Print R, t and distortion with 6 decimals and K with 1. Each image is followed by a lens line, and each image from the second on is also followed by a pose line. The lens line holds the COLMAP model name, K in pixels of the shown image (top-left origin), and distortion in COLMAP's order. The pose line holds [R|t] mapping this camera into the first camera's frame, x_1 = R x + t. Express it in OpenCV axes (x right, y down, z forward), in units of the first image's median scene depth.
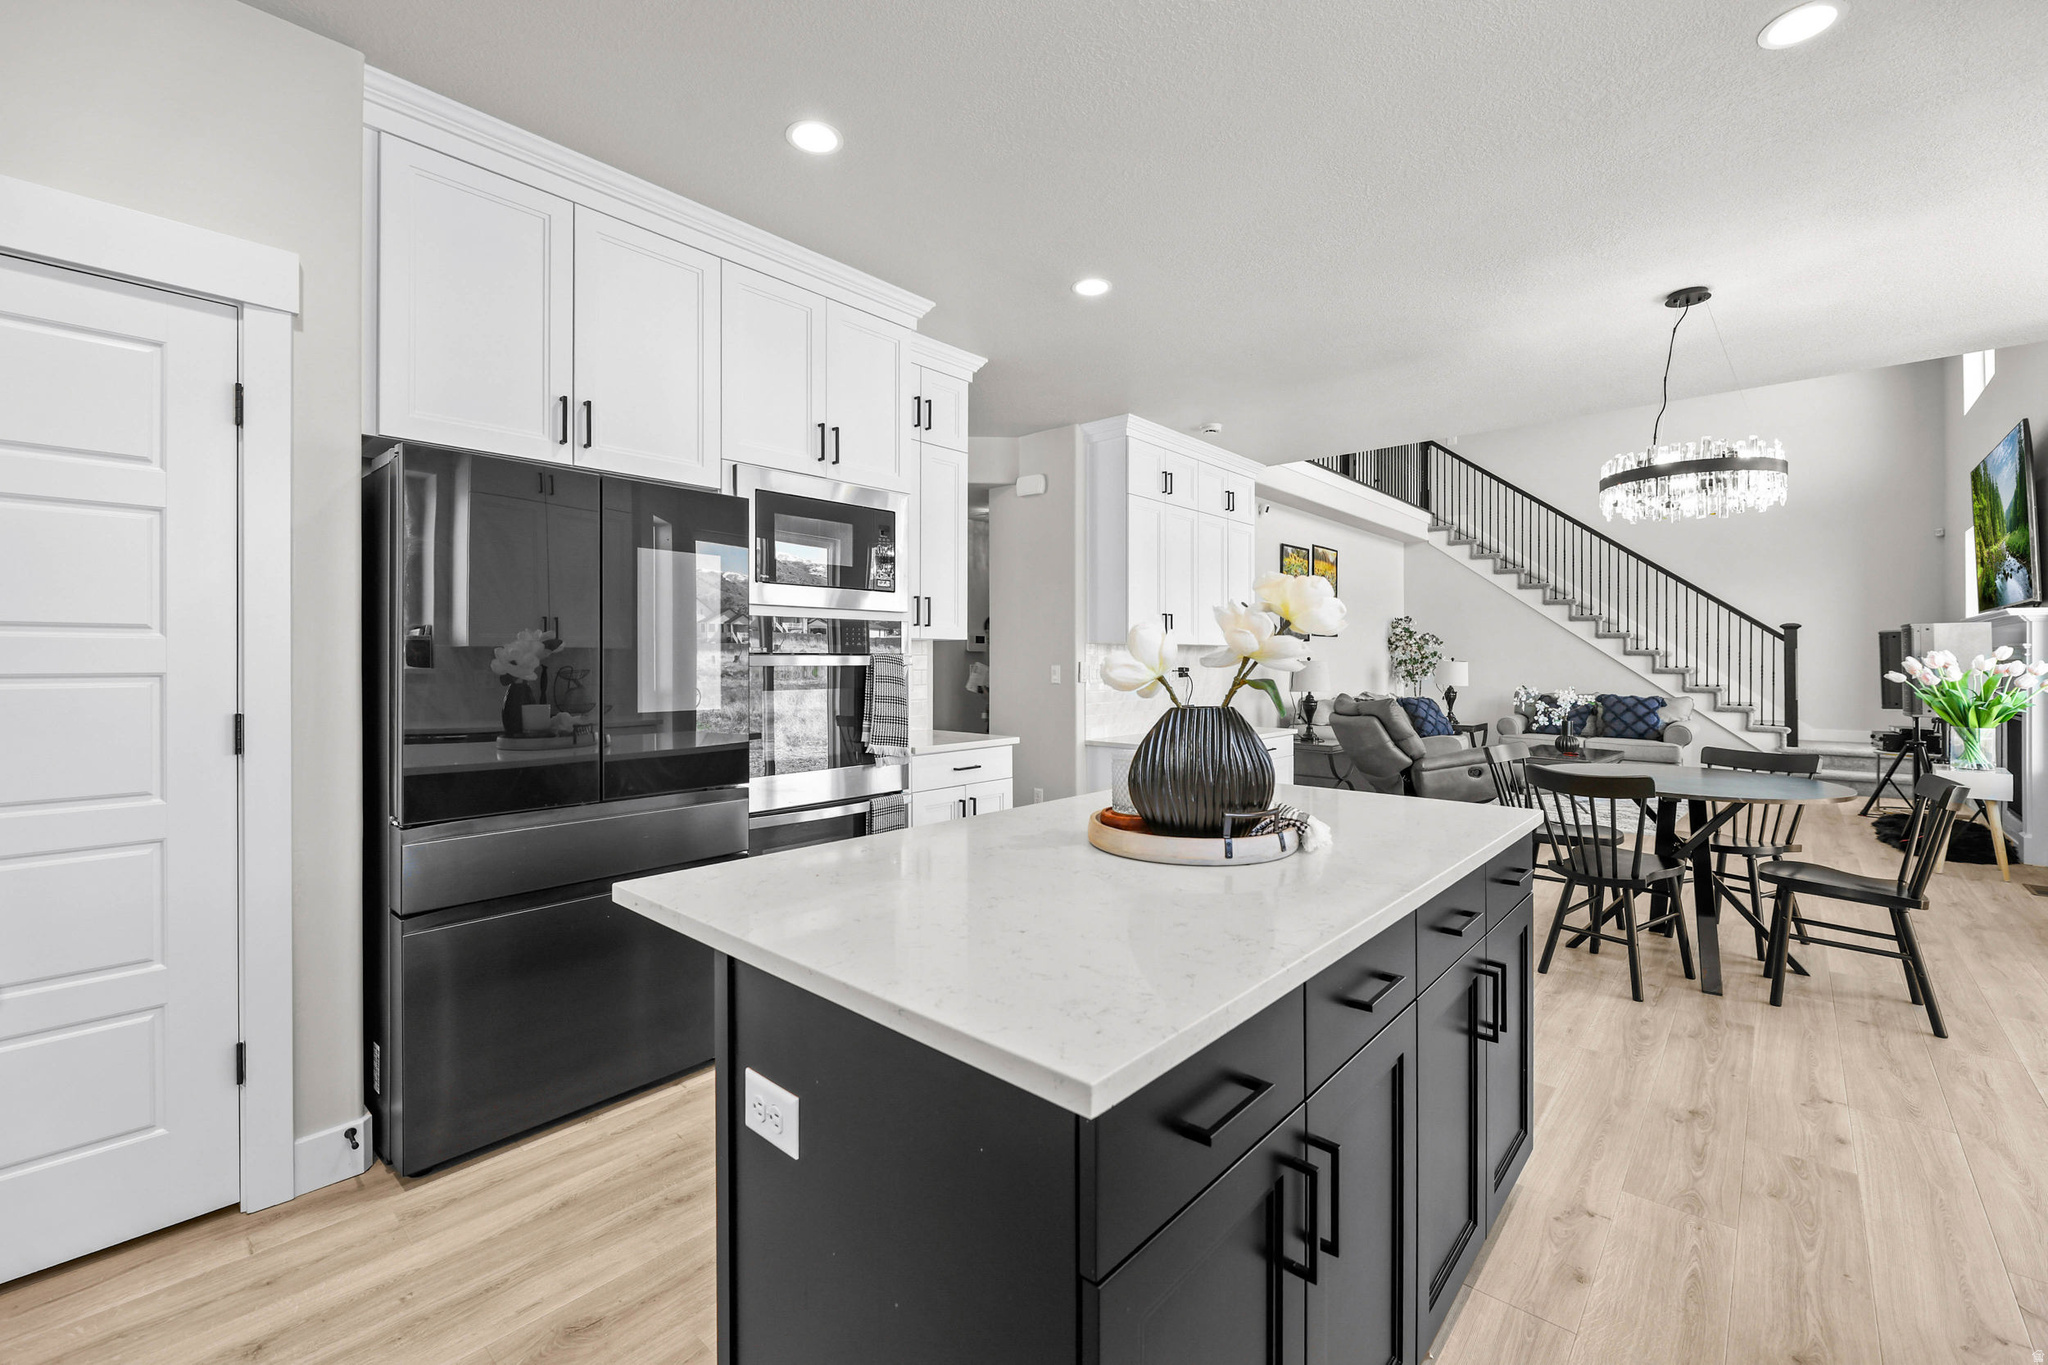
lens RADIAL K [[825.6, 0, 1026.1], [0, 825.6, 673.7], [0, 0, 1]] dist [-0.002510, -0.000844]
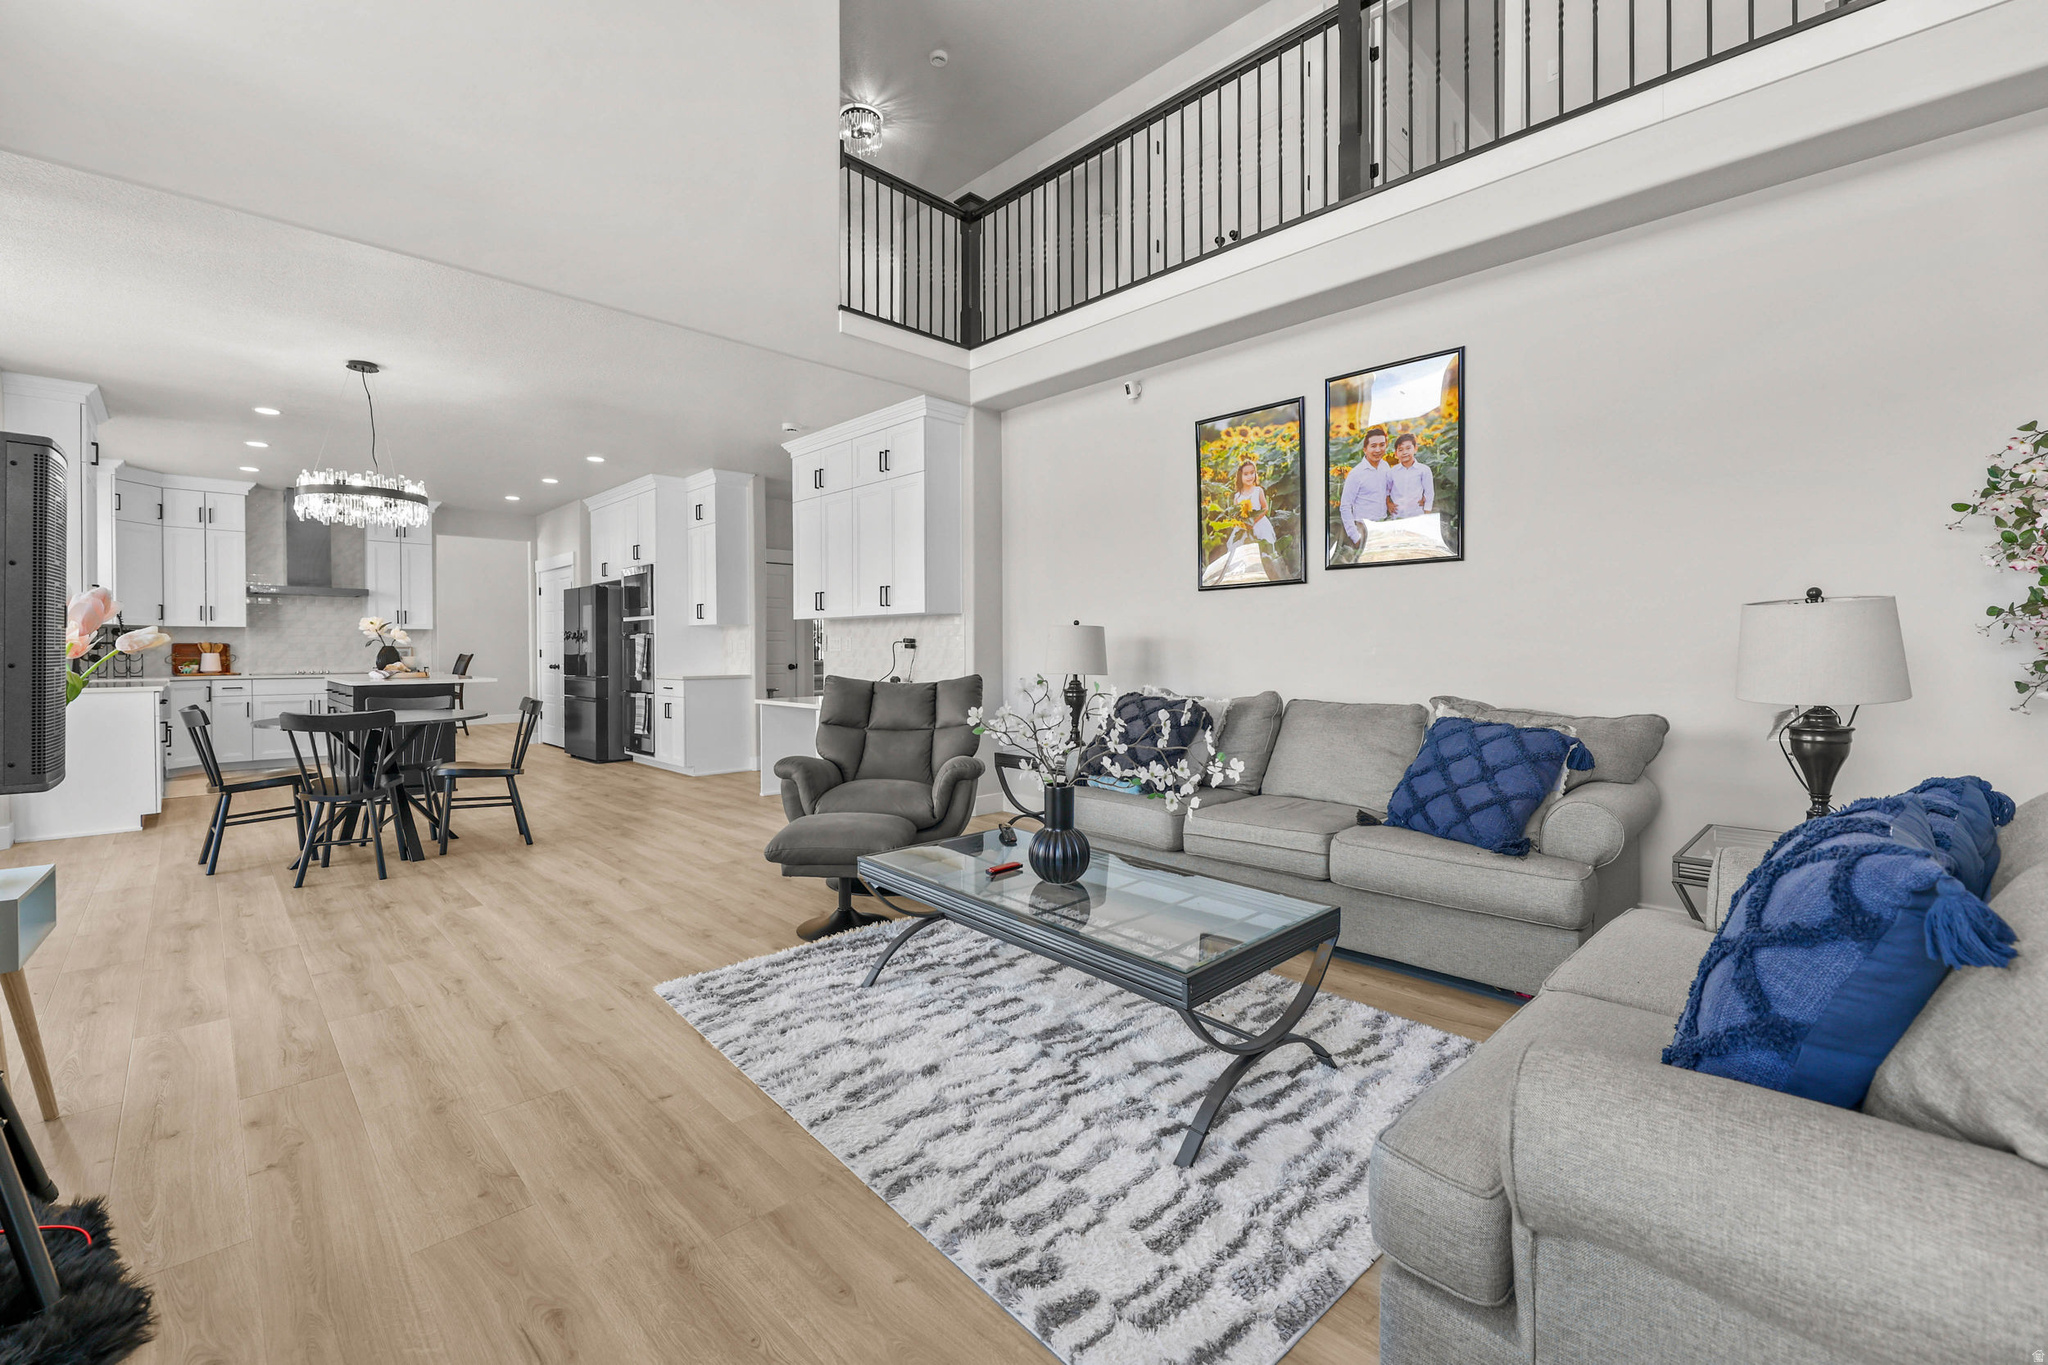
lens RADIAL K [[839.6, 0, 995.6], [0, 839.6, 656.4], [0, 0, 1]] dist [-0.001455, -0.000027]
pose [[-0.067357, 0.008091, -0.997696, 3.688754], [-0.015477, 0.999838, 0.009153, 0.005872], [0.997609, 0.016057, -0.067221, 3.683869]]
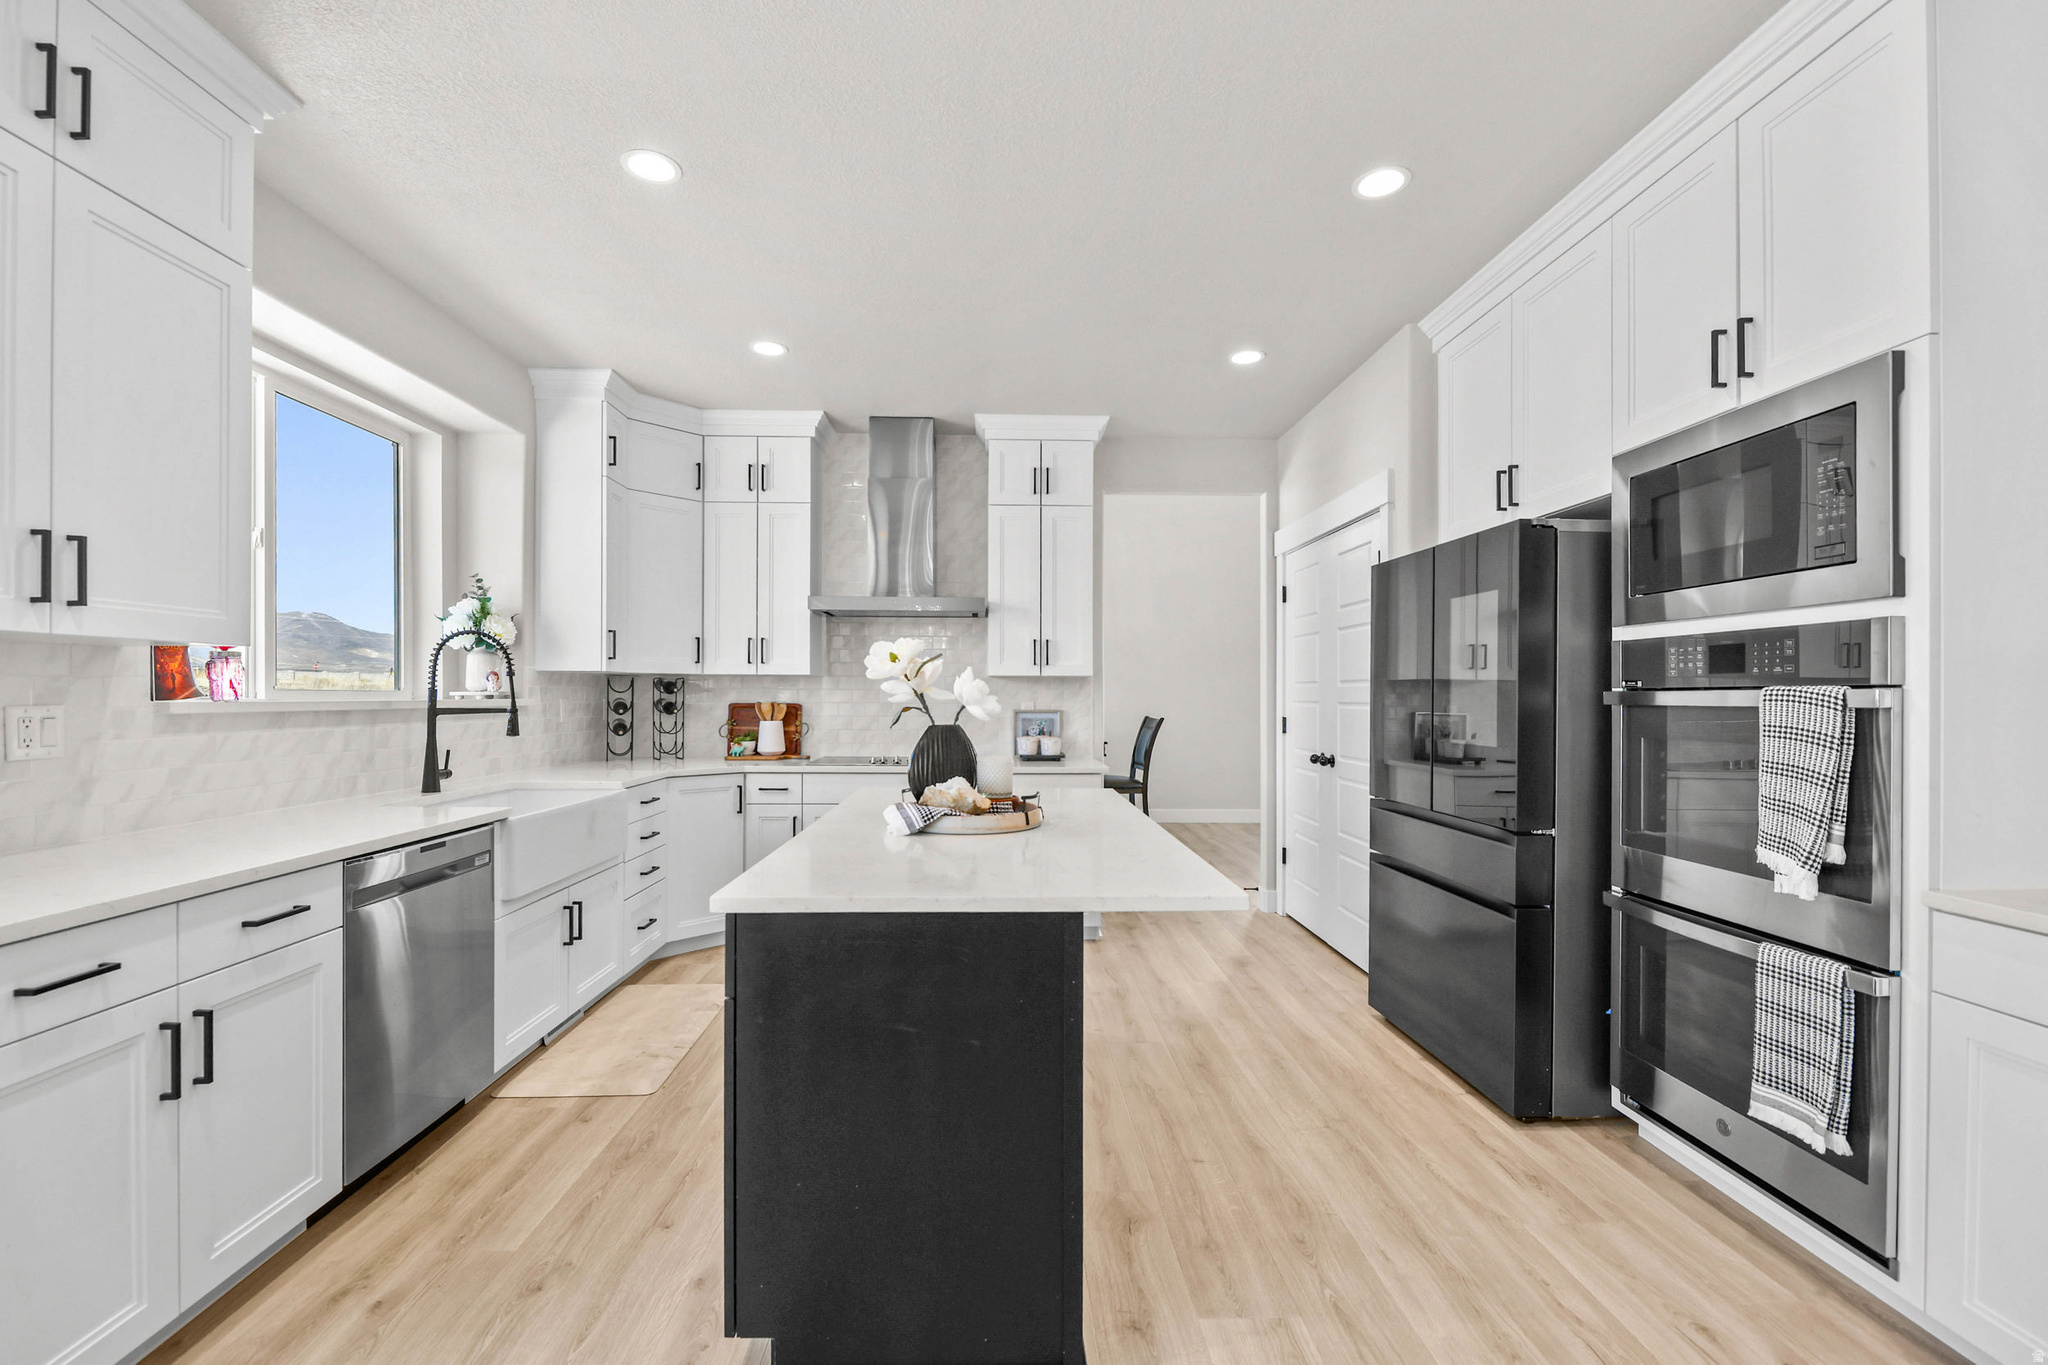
lens RADIAL K [[858.9, 0, 1017.8], [0, 858.9, 696.6], [0, 0, 1]] dist [0.000468, -0.000617]
pose [[-0.715770, -0.001356, -0.698335, 0.979882], [-0.016097, 0.999764, 0.014557, -0.028670], [0.698151, 0.021661, -0.715623, 1.750772]]
